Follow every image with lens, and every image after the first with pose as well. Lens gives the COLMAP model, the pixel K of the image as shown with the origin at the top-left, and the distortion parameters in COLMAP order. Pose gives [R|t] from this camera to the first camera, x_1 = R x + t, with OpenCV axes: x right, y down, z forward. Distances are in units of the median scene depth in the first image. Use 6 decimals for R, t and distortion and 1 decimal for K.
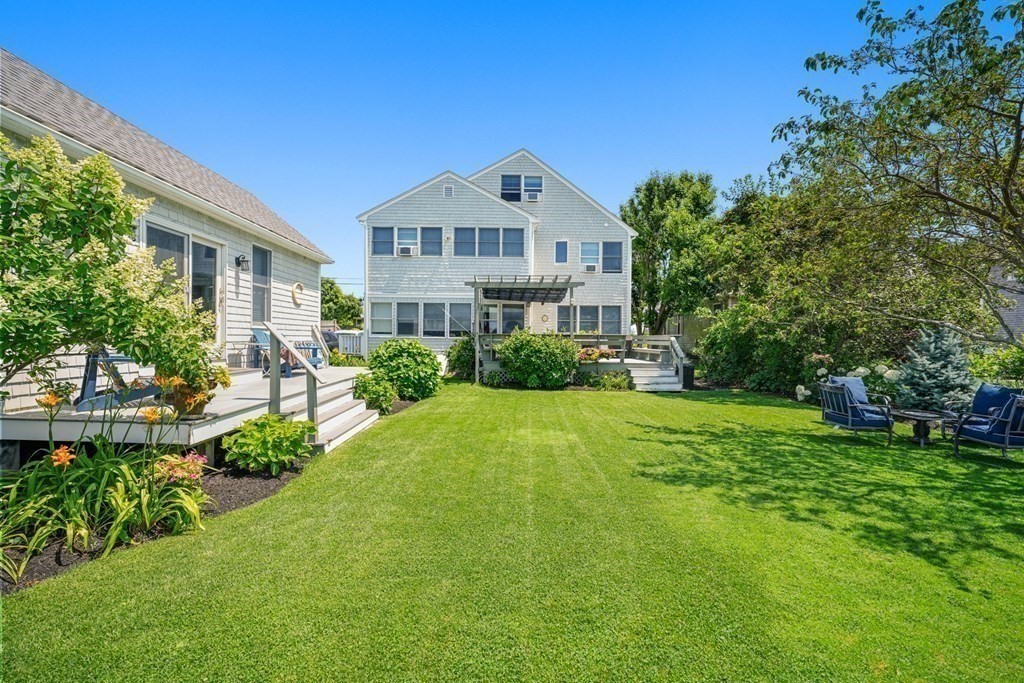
lens RADIAL K [[435.2, 0, 510.4], [0, 435.2, 337.7], [0, 0, 1]] dist [-0.000346, 0.000337]
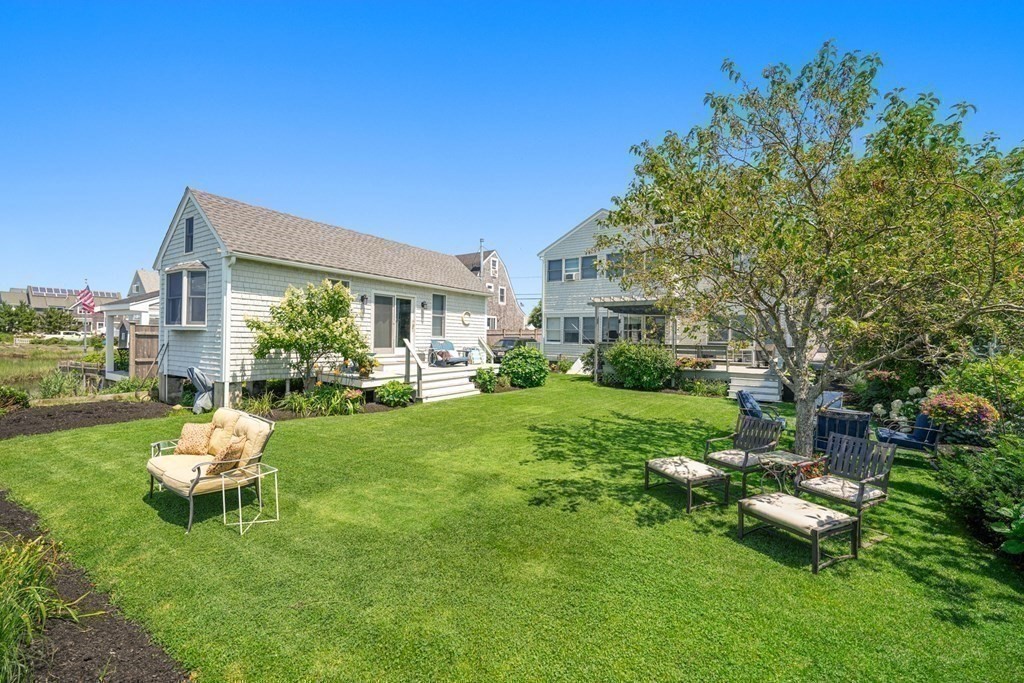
lens RADIAL K [[435.2, 0, 506.3], [0, 435.2, 339.5], [0, 0, 1]] dist [-0.000346, 0.000337]
pose [[0.809718, 0.009461, -0.586743, 0.701971], [-0.011332, 0.999936, 0.000484, -0.025904], [0.586710, 0.006257, 0.809773, -0.283189]]
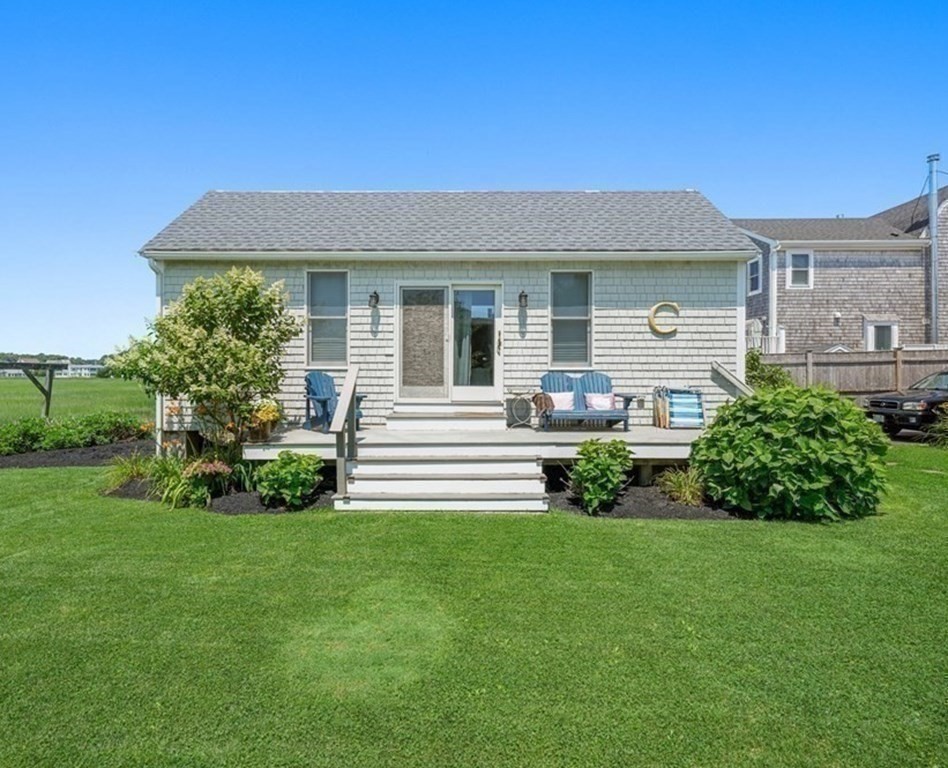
lens RADIAL K [[489.2, 0, 473.7], [0, 489.2, 385.2], [0, 0, 1]] dist [-0.001746, 0.000174]
pose [[-0.052817, 0.009870, -0.998555, 0.364830], [-0.000546, 0.999951, 0.009912, -0.001756], [0.998604, 0.001069, -0.052809, 0.863874]]
